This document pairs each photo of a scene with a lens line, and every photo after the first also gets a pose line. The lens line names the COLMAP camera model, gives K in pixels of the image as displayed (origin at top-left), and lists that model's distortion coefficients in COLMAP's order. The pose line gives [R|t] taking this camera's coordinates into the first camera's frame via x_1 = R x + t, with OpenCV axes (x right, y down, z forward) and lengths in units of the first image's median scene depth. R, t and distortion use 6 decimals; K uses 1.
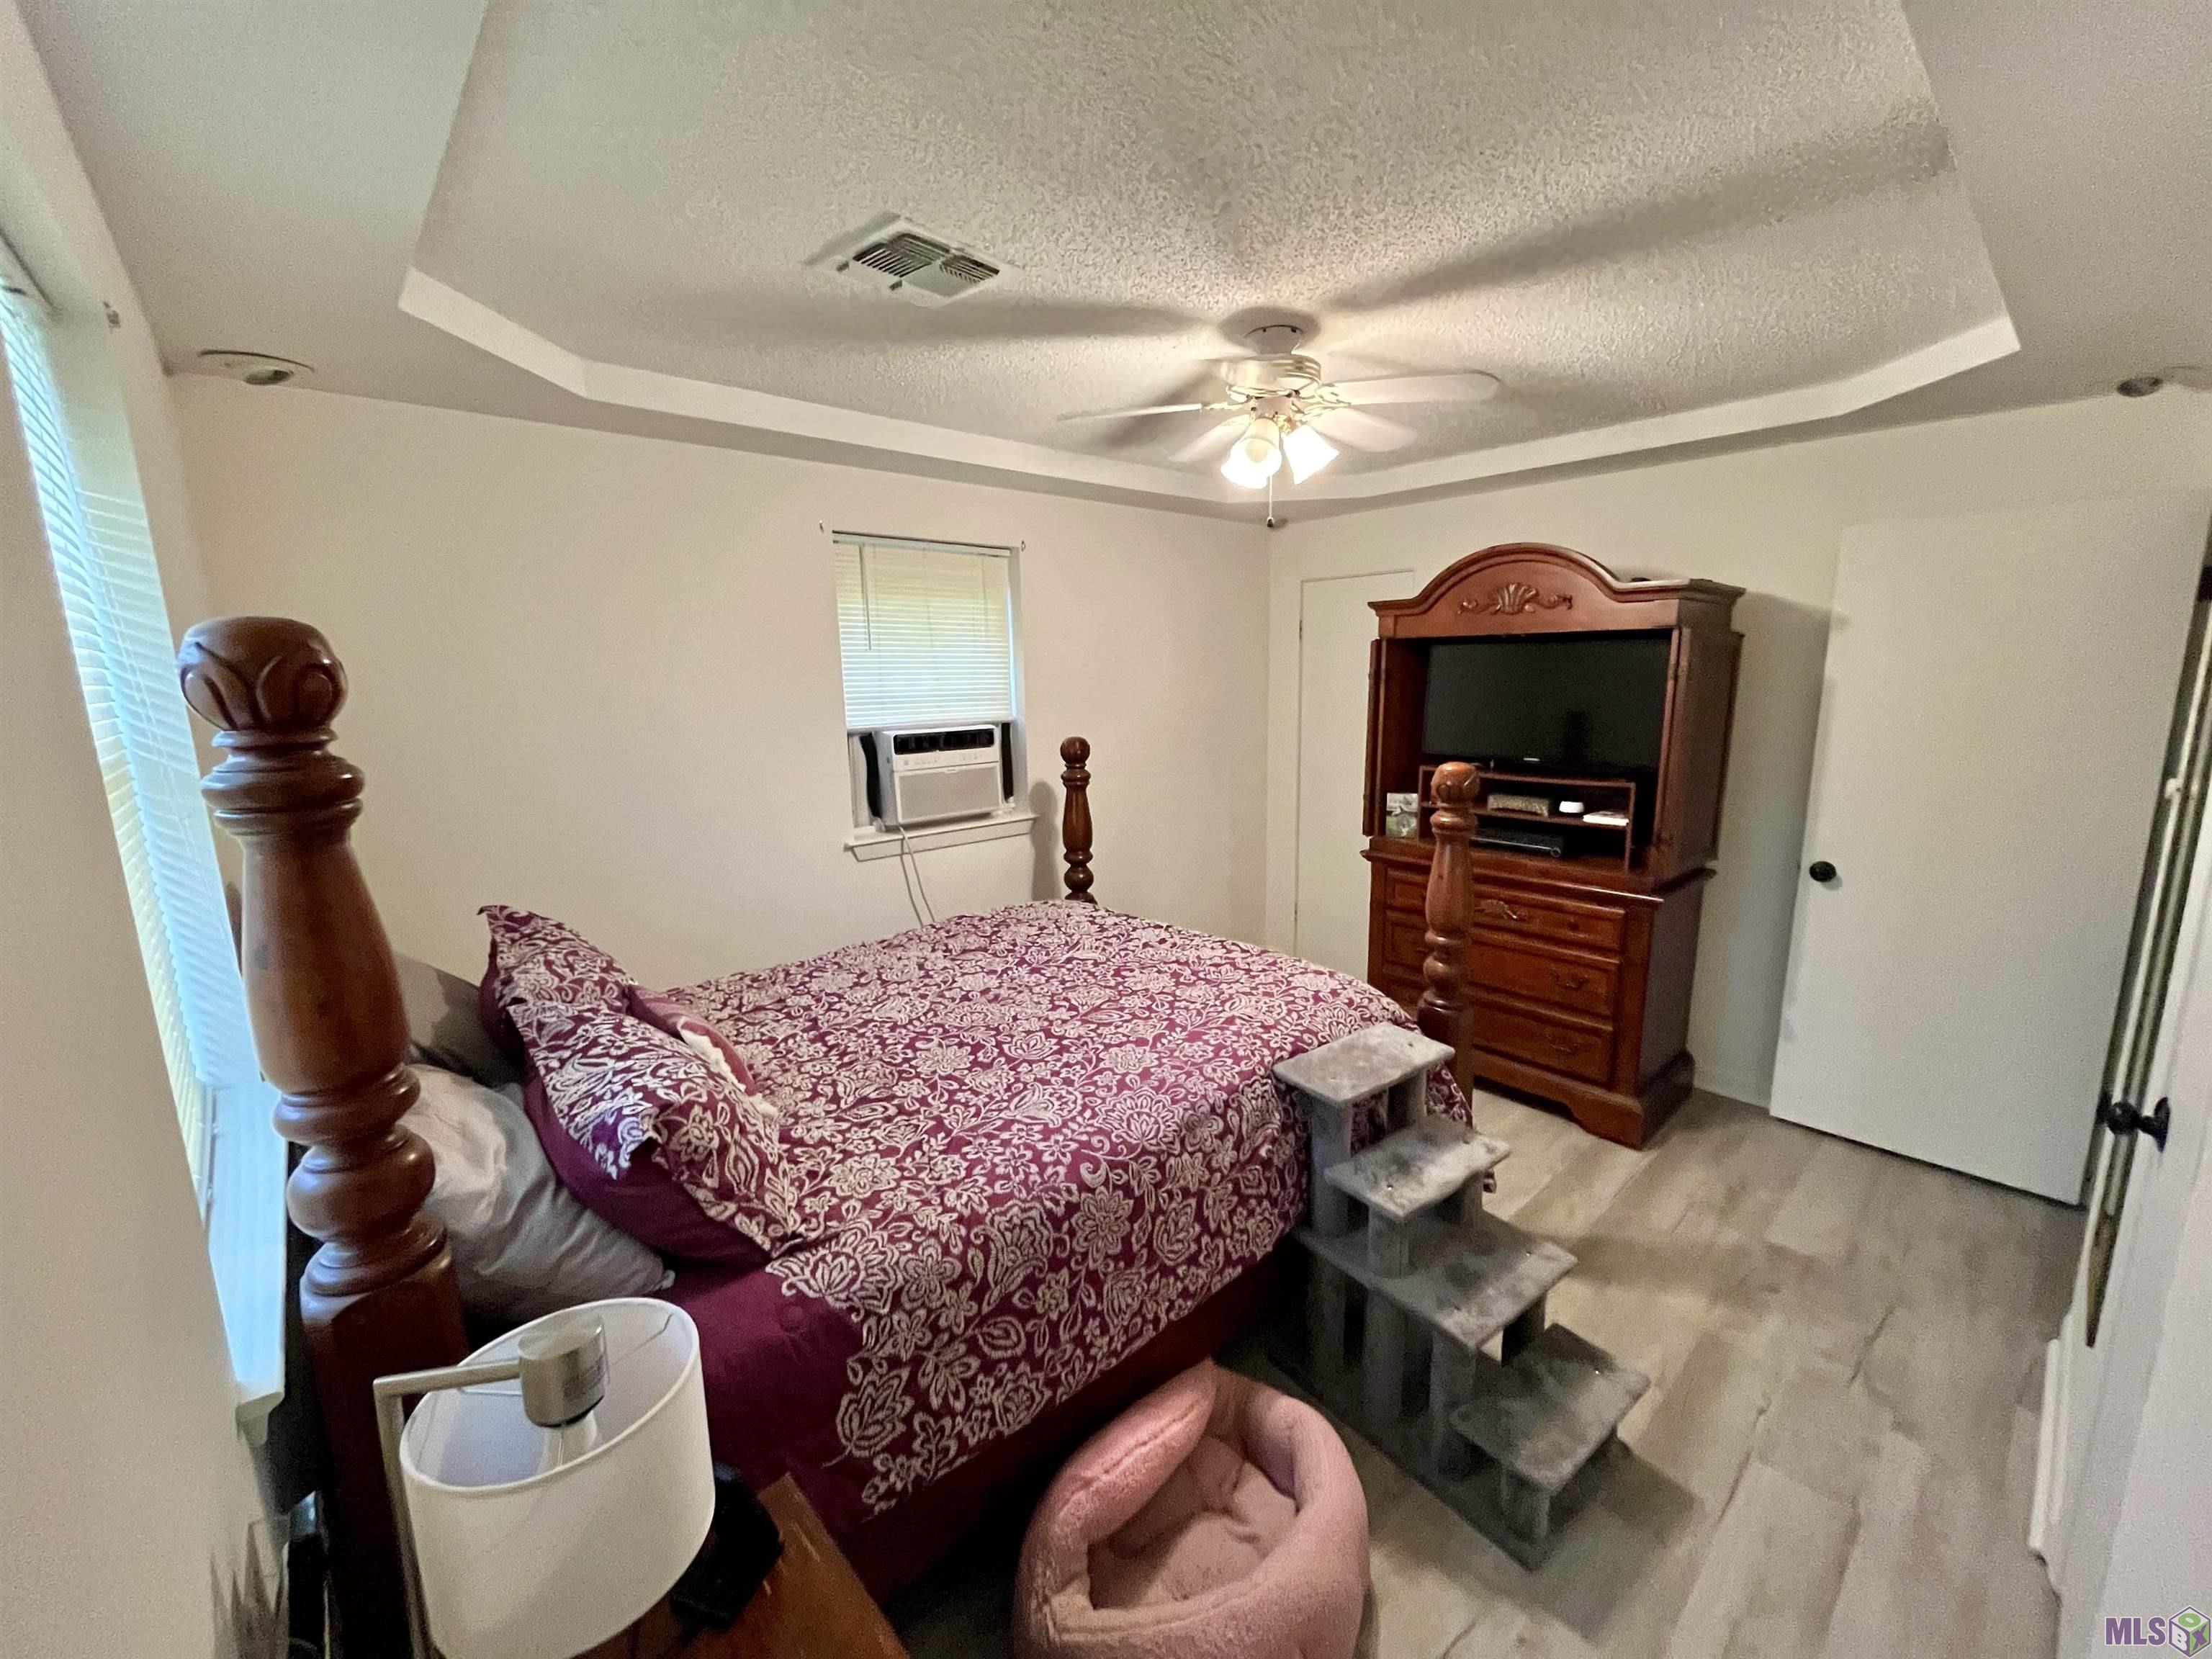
lens RADIAL K [[893.7, 0, 1112.8], [0, 893.7, 840.0], [0, 0, 1]] dist [-0.003313, -0.000053]
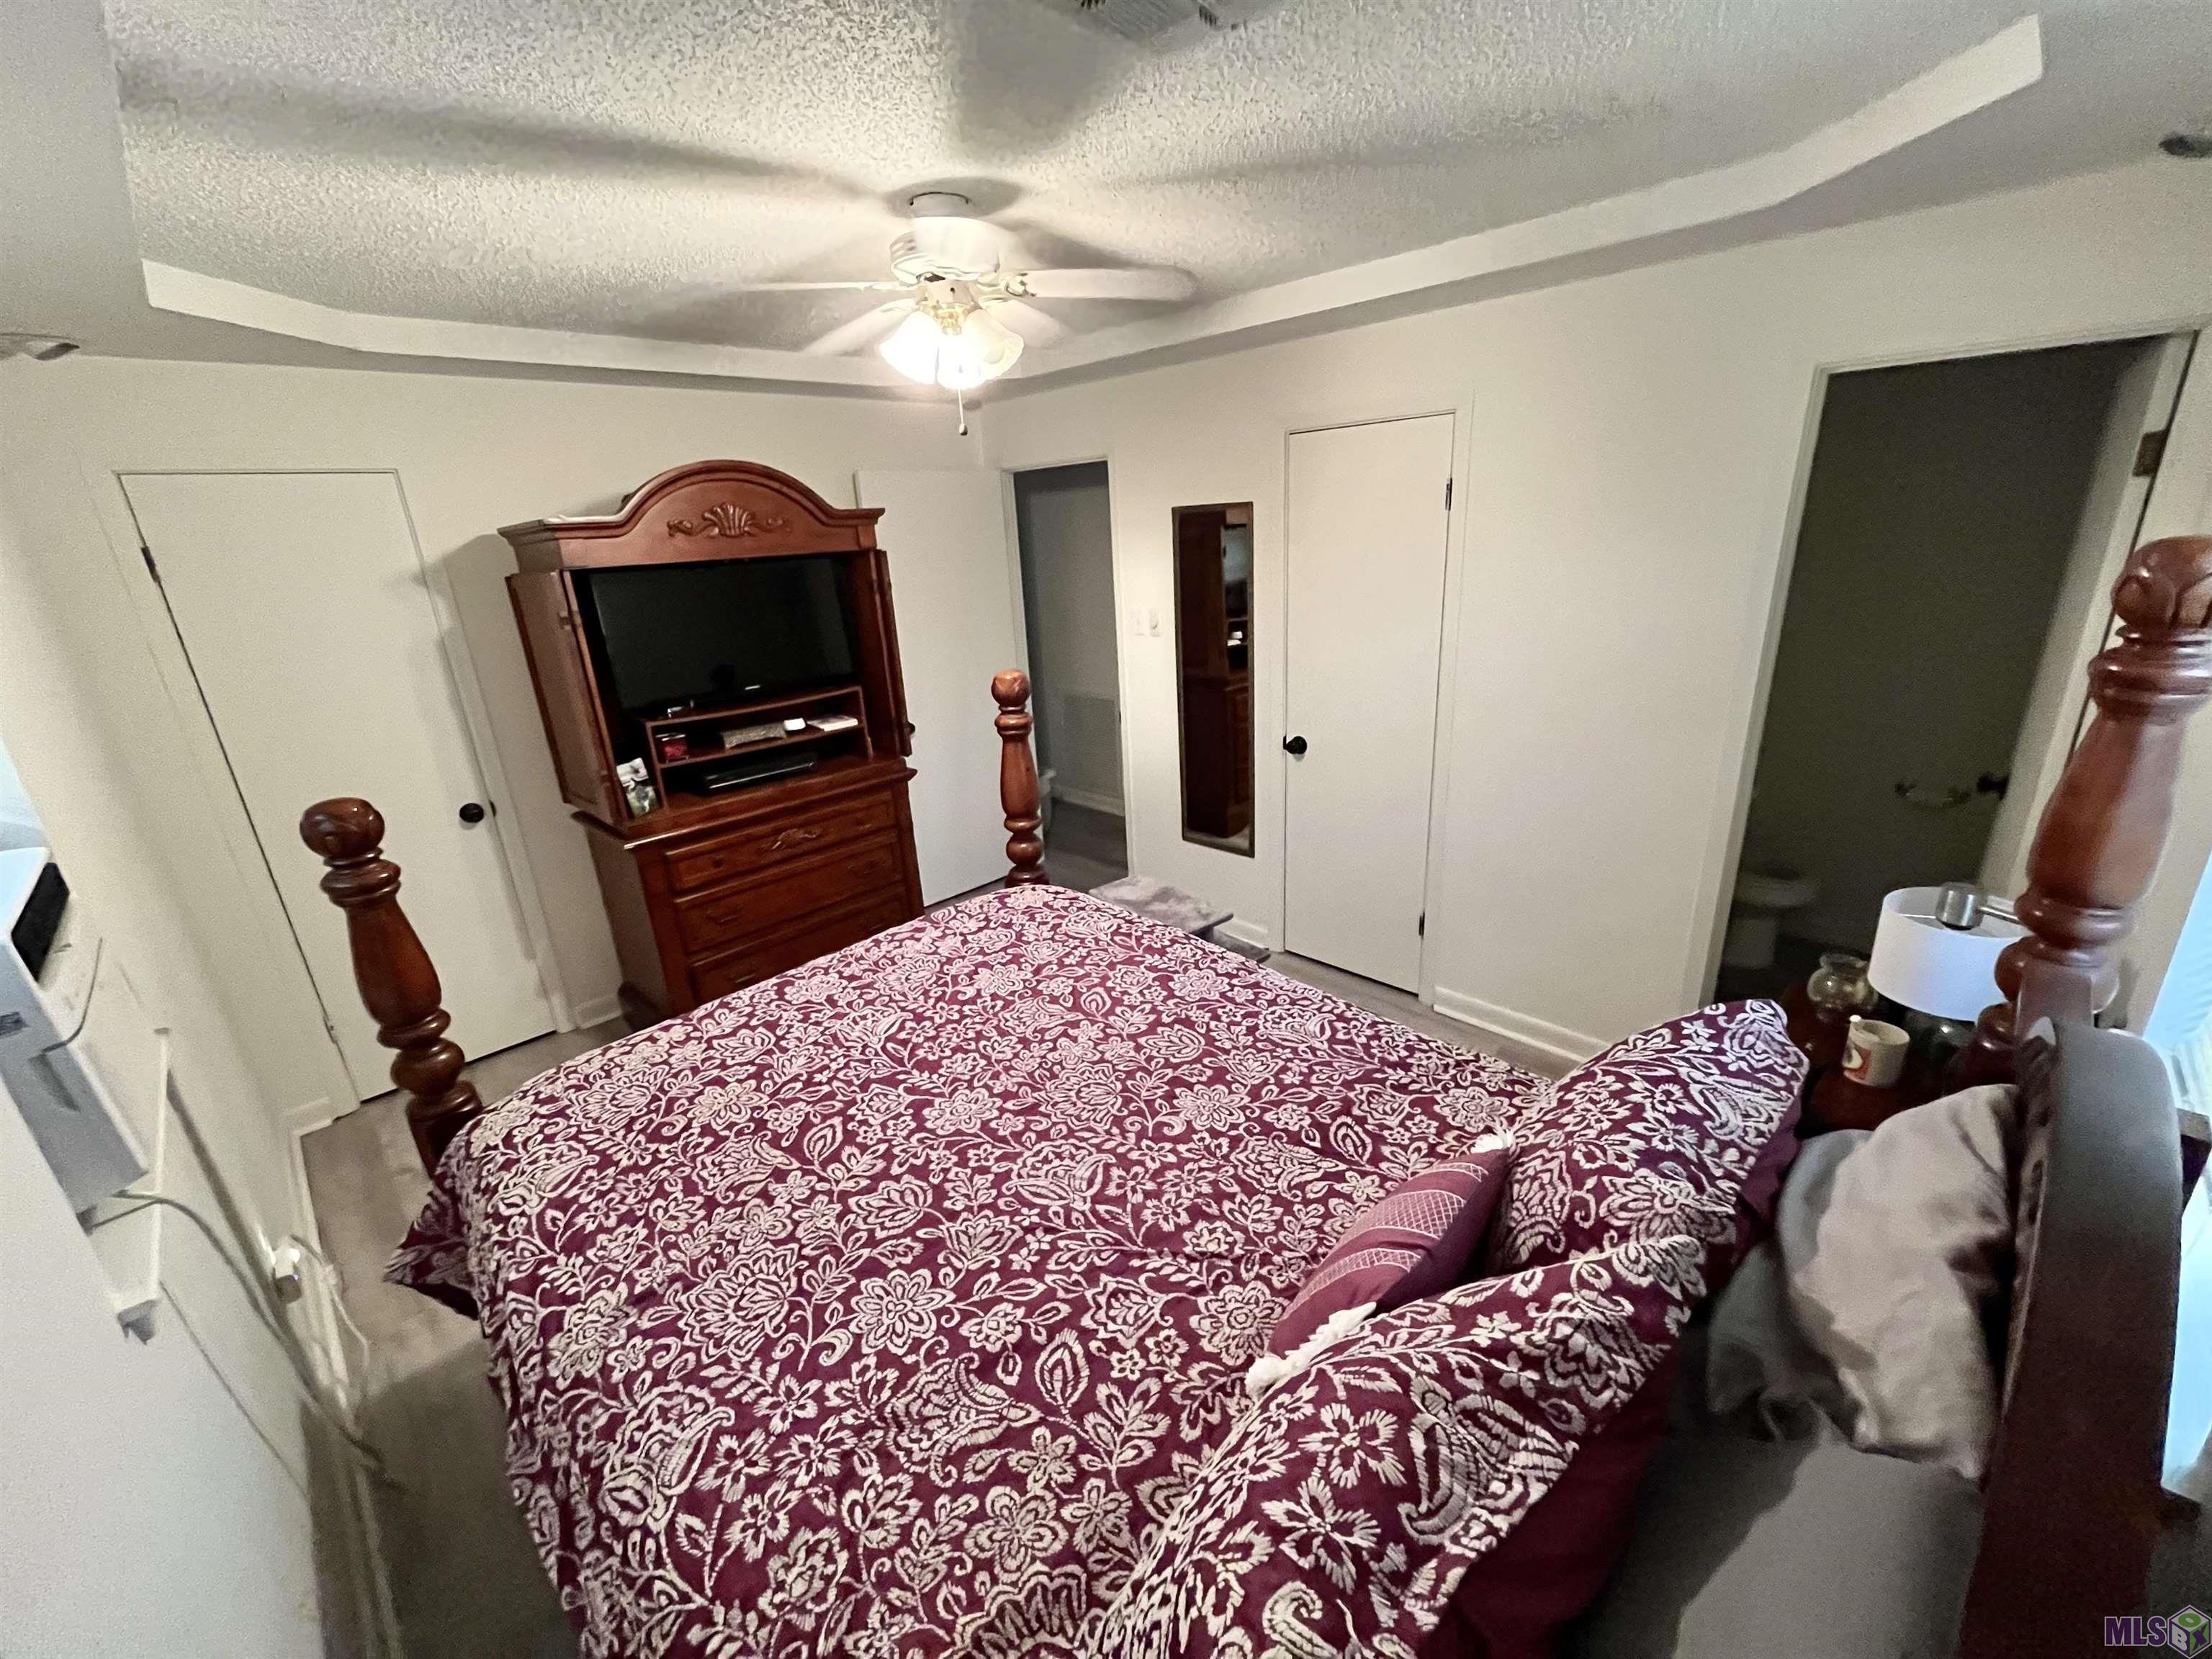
lens RADIAL K [[893.7, 0, 1116.7], [0, 893.7, 825.6], [0, 0, 1]] dist [-0.003313, -0.000053]
pose [[-0.062983, -0.295466, 0.953275, -0.763091], [0.235120, 0.923893, 0.301894, -0.214411], [-0.969924, 0.243148, 0.011280, 0.889938]]
